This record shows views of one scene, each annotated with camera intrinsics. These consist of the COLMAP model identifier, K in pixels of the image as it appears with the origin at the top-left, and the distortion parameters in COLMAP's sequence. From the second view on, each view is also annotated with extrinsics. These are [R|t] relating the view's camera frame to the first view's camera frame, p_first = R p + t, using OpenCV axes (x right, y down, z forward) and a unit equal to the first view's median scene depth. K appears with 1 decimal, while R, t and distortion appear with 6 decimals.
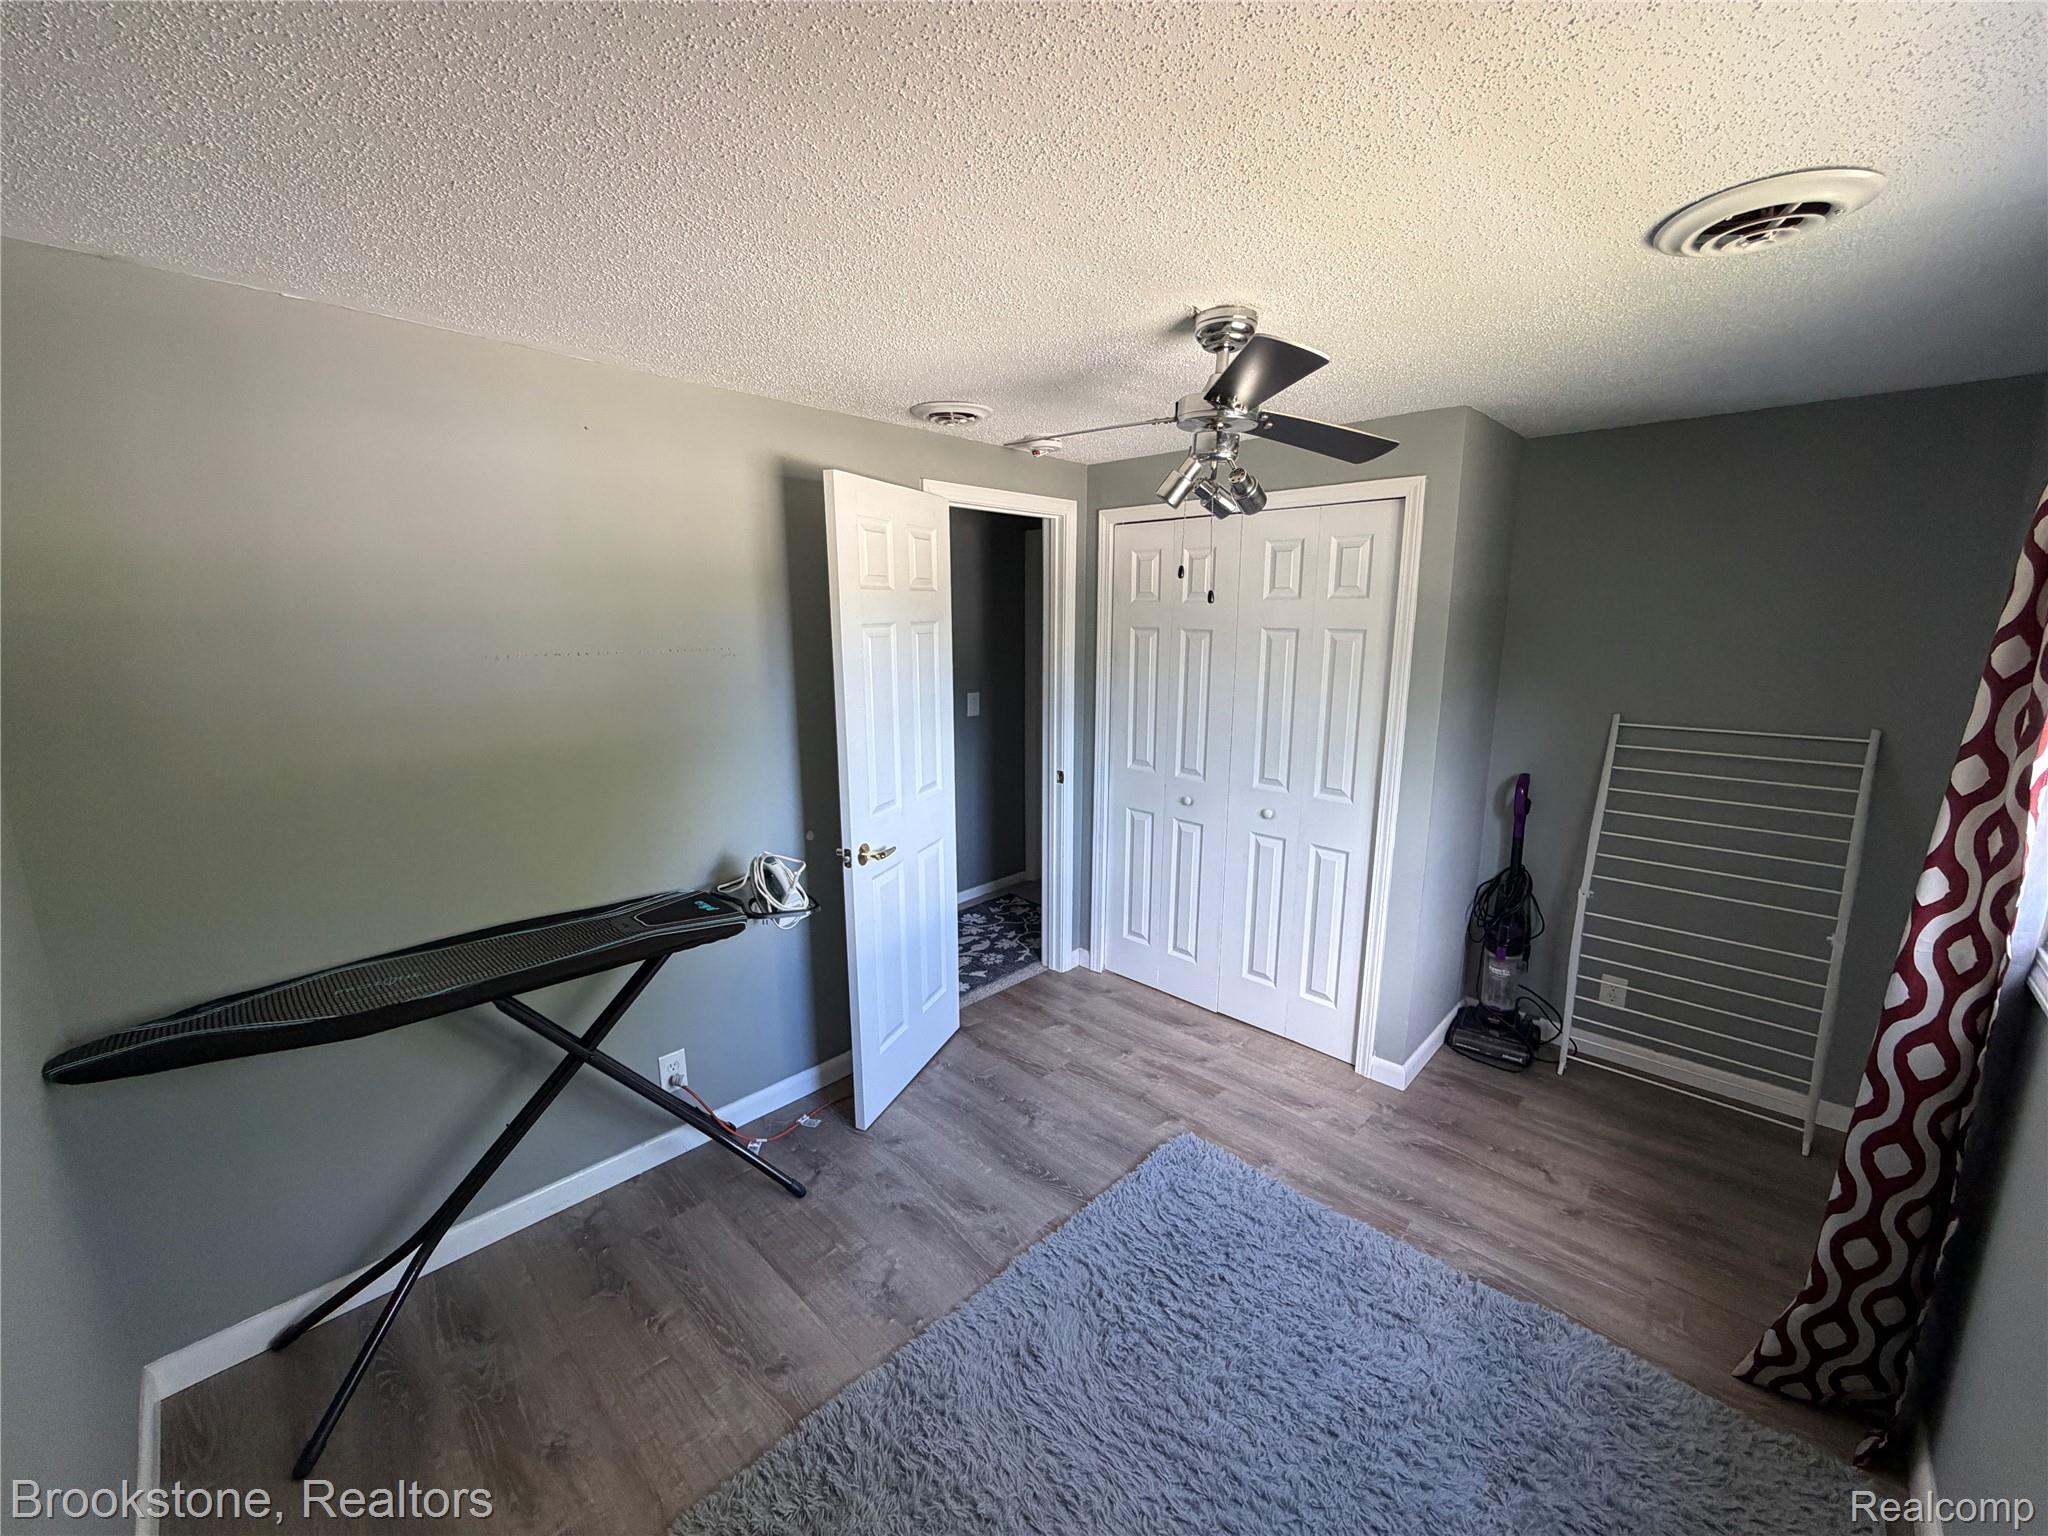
lens RADIAL K [[823.6, 0, 991.1], [0, 823.6, 774.2], [0, 0, 1]] dist [-0.000550, 0.000115]
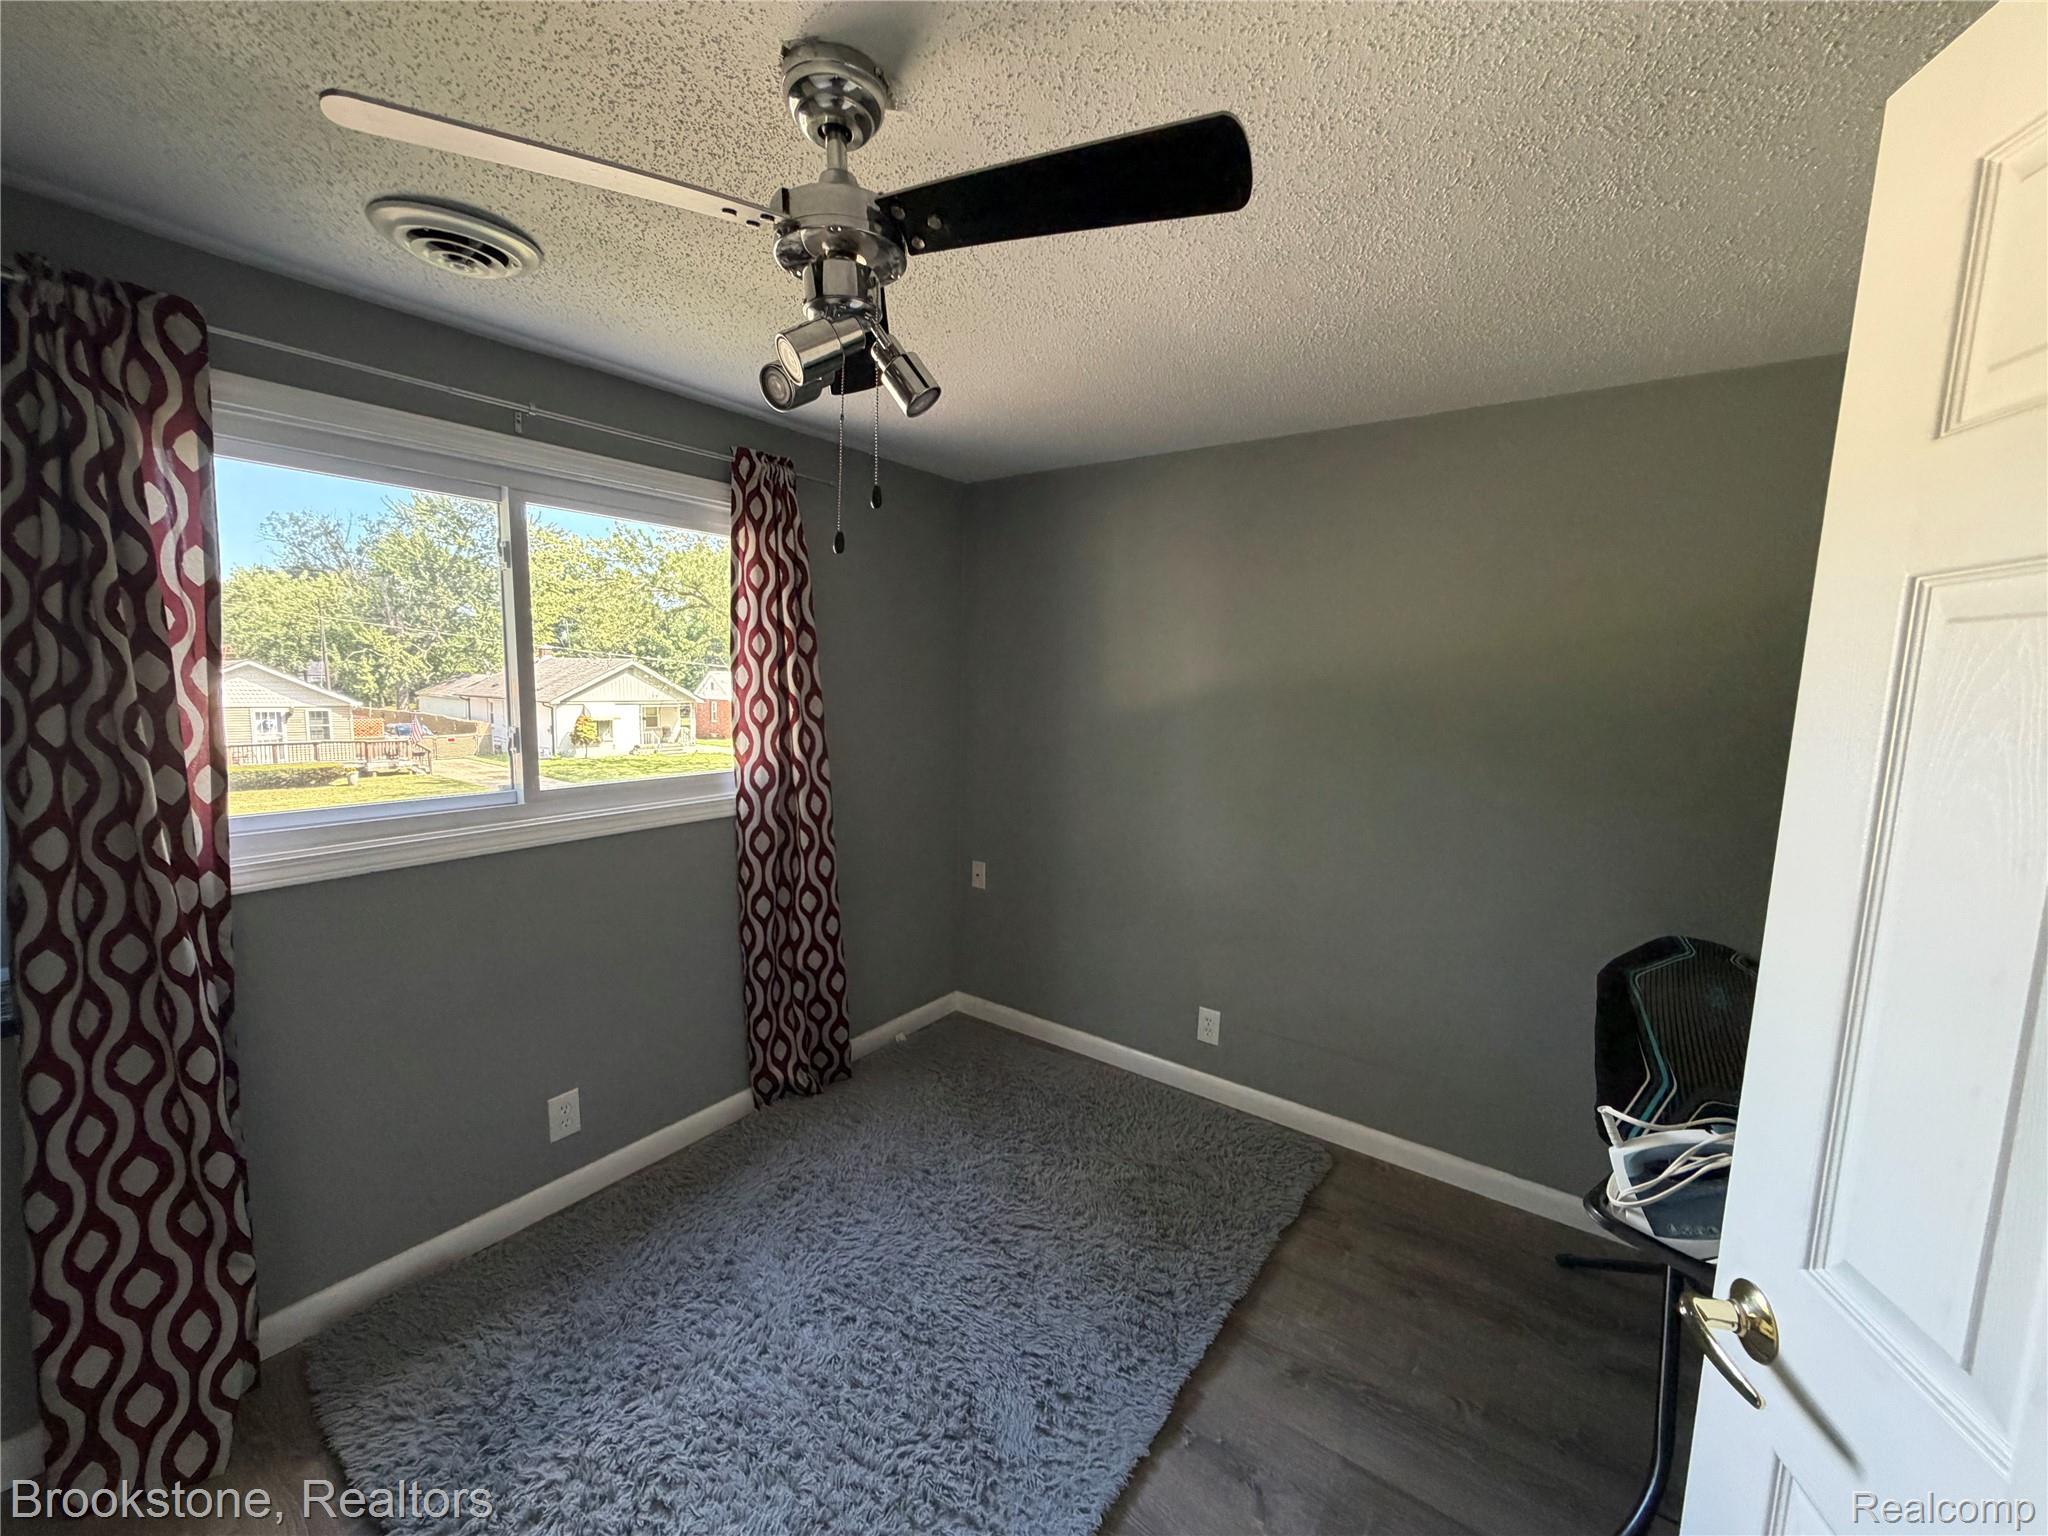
lens RADIAL K [[814.0, 0, 1017.5], [0, 814.0, 769.5], [0, 0, 1]] dist [-0.001472, 0.000501]
pose [[-0.987042, 0.006822, -0.160318, 0.179347], [-0.043510, 0.950287, 0.308322, -0.201273], [0.154451, 0.311302, -0.937676, 1.282506]]
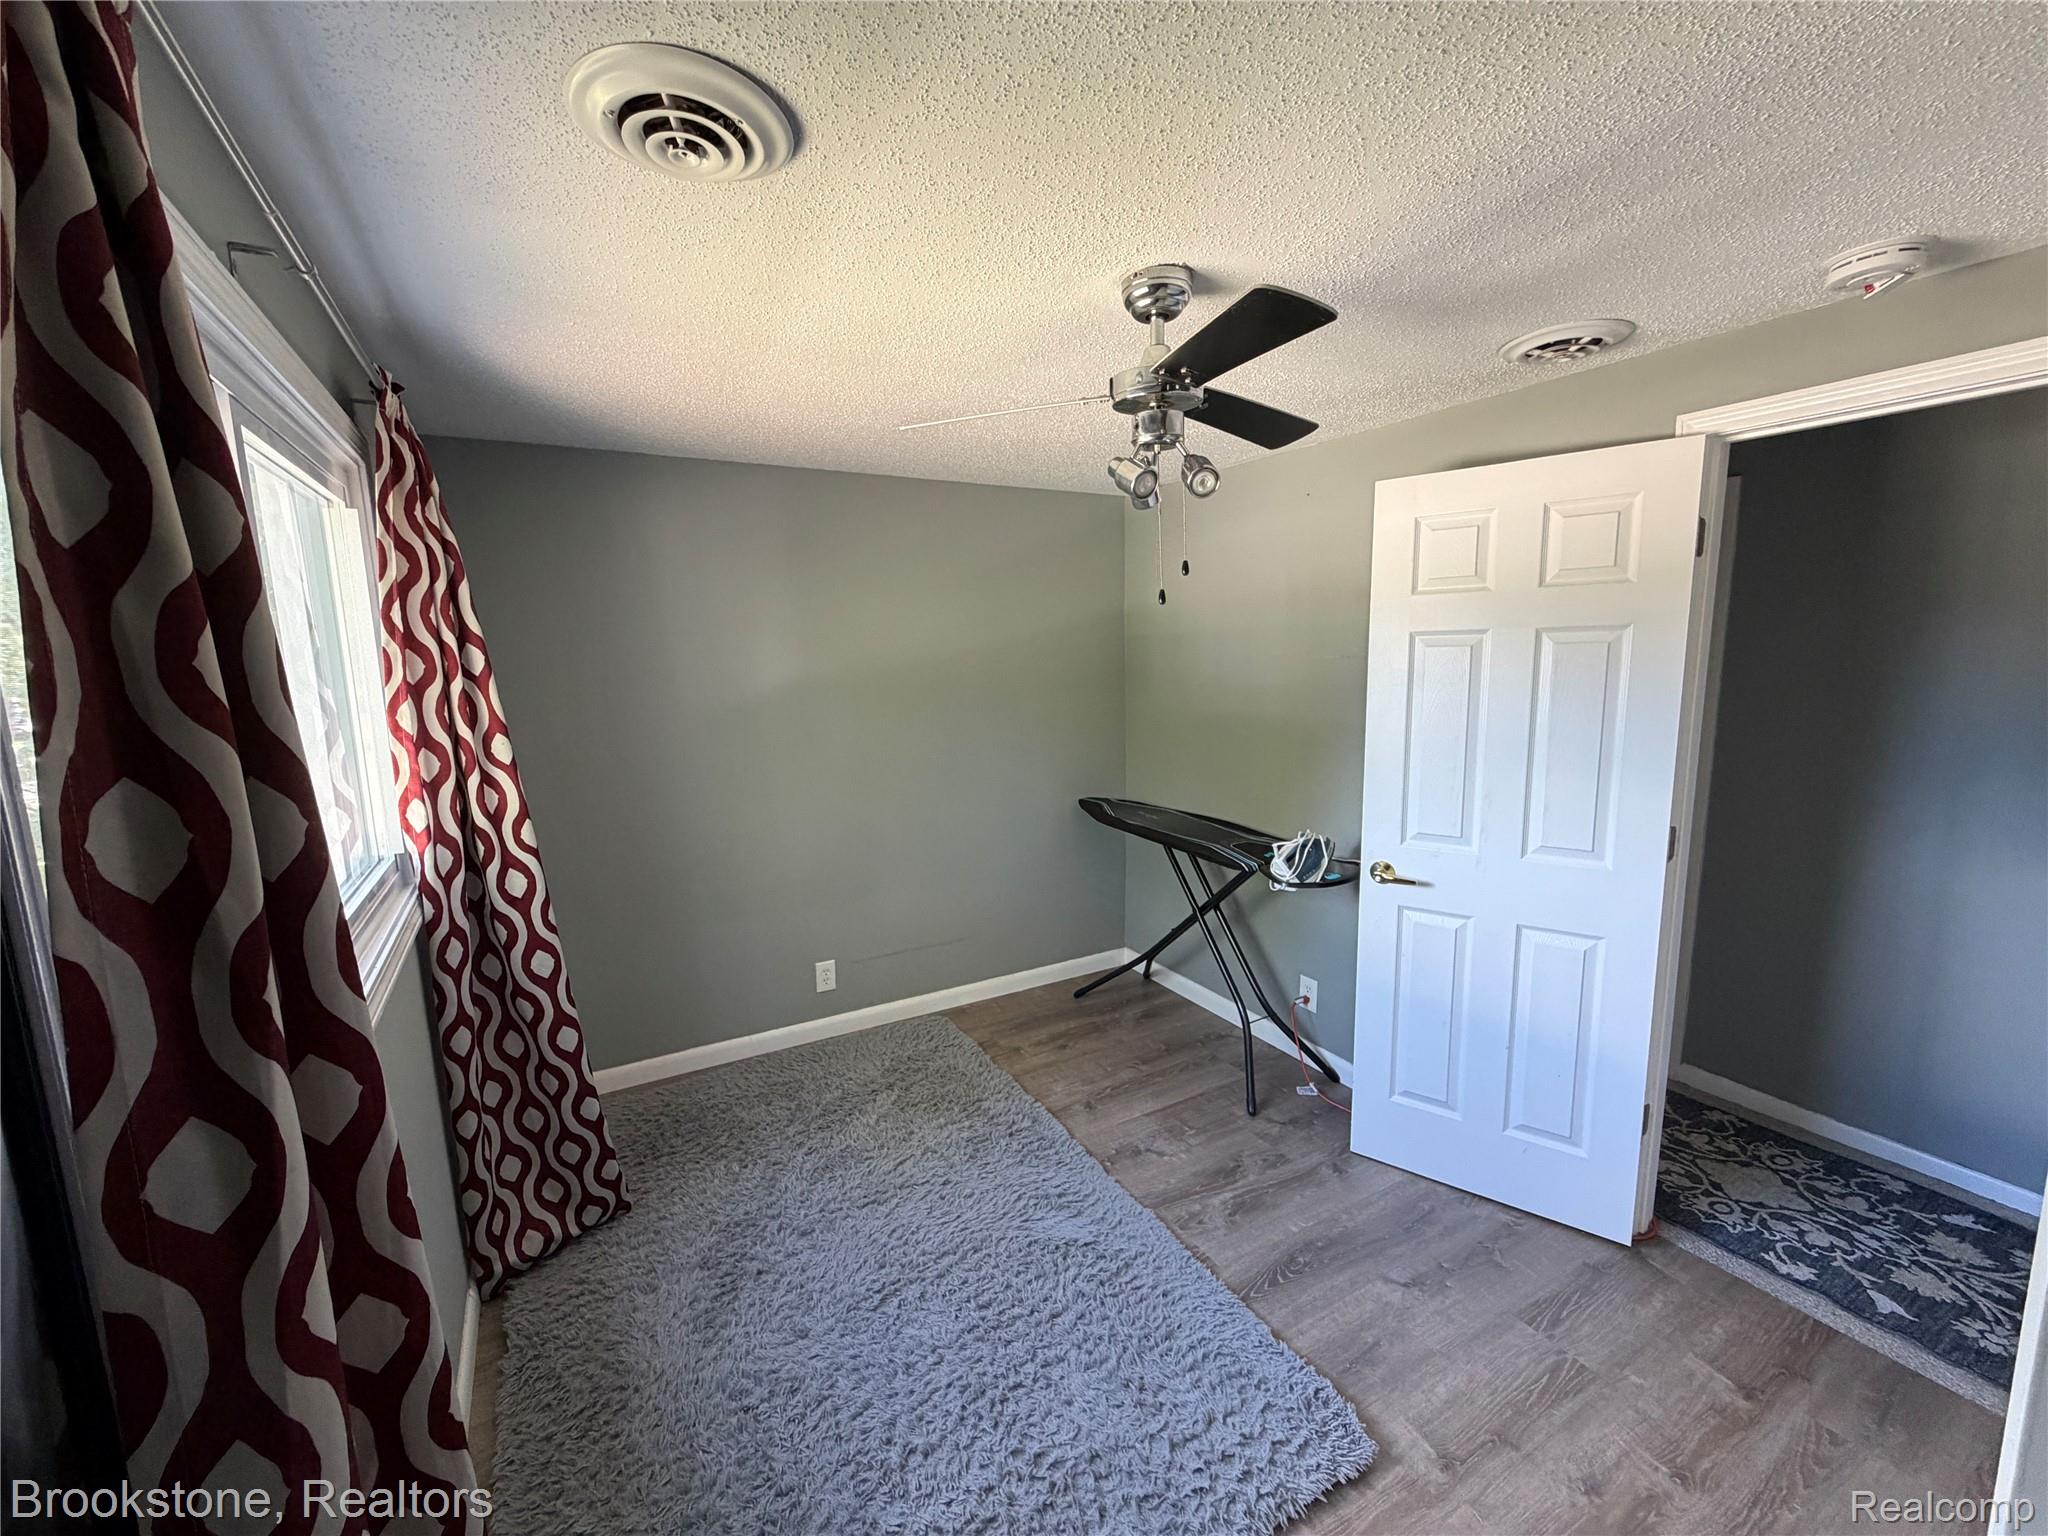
lens RADIAL K [[817.4, 0, 1020.5], [0, 817.4, 763.5], [0, 0, 1]] dist [-0.000445, 0.000053]
pose [[-0.265727, 0.152786, -0.951864, 0.914577], [-0.162339, 0.966170, 0.200401, -0.160772], [0.950282, 0.207777, -0.231934, 0.861163]]
